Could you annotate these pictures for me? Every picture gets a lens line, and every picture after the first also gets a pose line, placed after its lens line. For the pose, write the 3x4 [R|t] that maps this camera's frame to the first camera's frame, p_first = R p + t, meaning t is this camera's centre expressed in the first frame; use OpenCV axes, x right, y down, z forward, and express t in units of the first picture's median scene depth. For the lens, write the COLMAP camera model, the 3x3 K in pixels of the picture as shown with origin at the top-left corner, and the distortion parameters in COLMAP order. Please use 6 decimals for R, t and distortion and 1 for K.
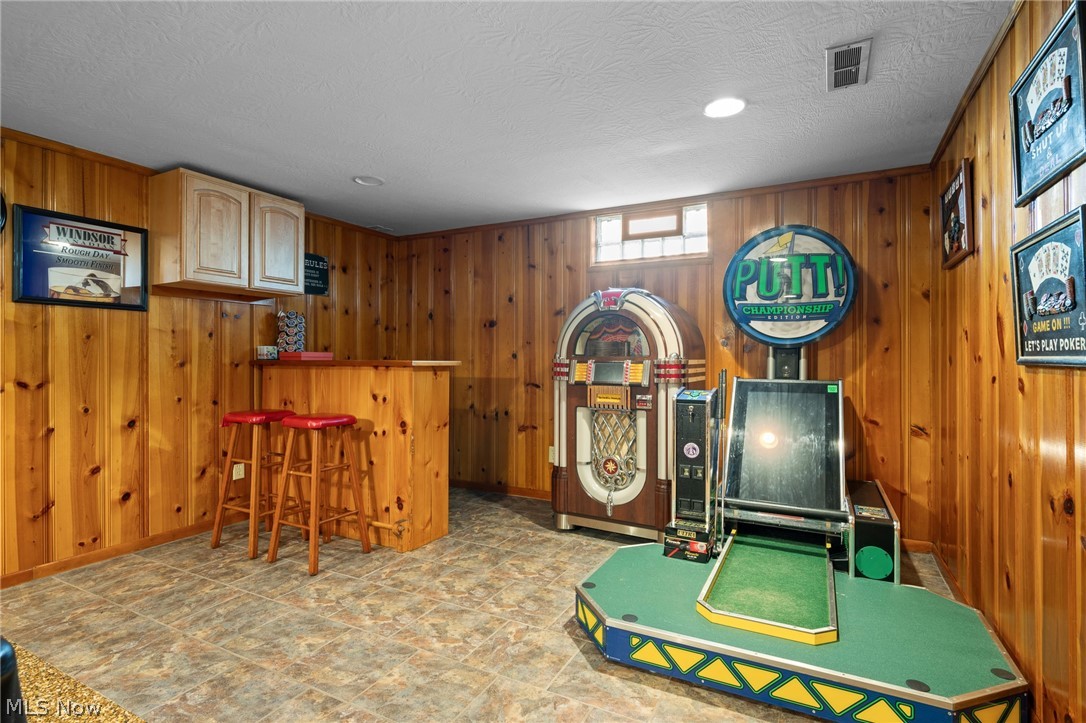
lens RADIAL K [[532.3, 0, 544.3], [0, 532.3, 357.7], [0, 0, 1]] dist [0.000265, 0.000070]
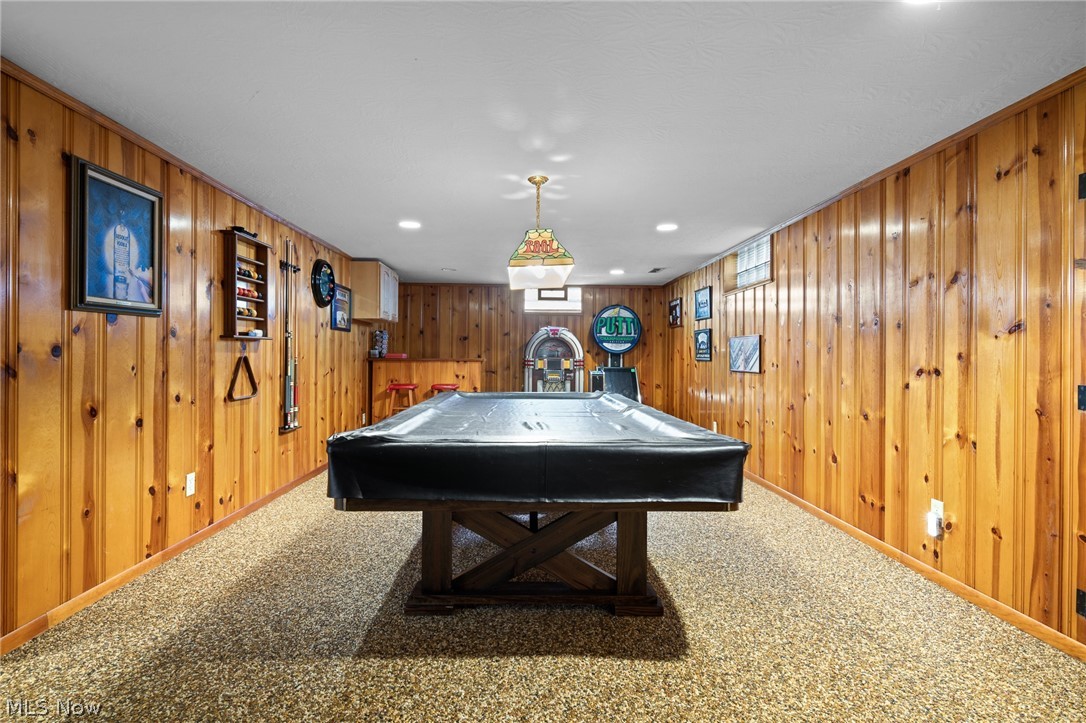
lens RADIAL K [[526.4, 0, 543.8], [0, 526.4, 357.8], [0, 0, 1]] dist [-0.002244, -0.000187]
pose [[0.868870, 0.005523, 0.495010, -1.016947], [-0.006464, 0.999979, 0.000190, -0.000151], [-0.494999, -0.003365, 0.868887, -0.925501]]
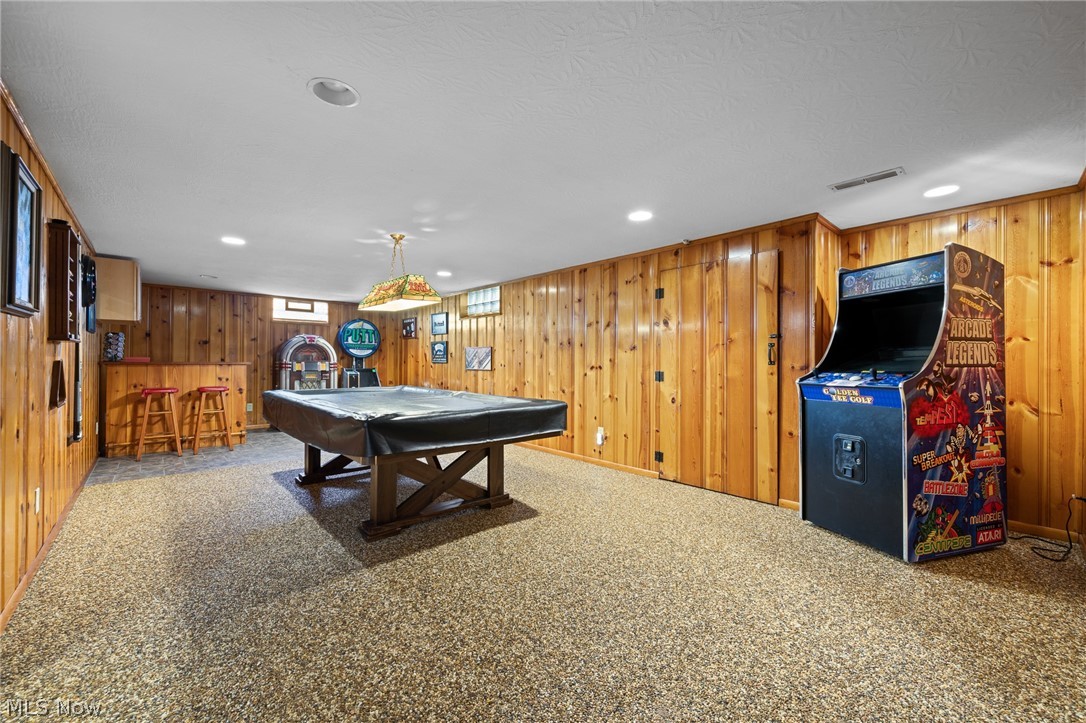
lens RADIAL K [[418.4, 0, 540.5], [0, 418.4, 360.0], [0, 0, 1]] dist [0.000652, -0.000216]
pose [[0.339527, 0.005933, 0.940578, -1.456283], [-0.003309, 0.999981, -0.005113, 0.001305], [-0.940591, -0.001376, 0.339540, -0.804169]]
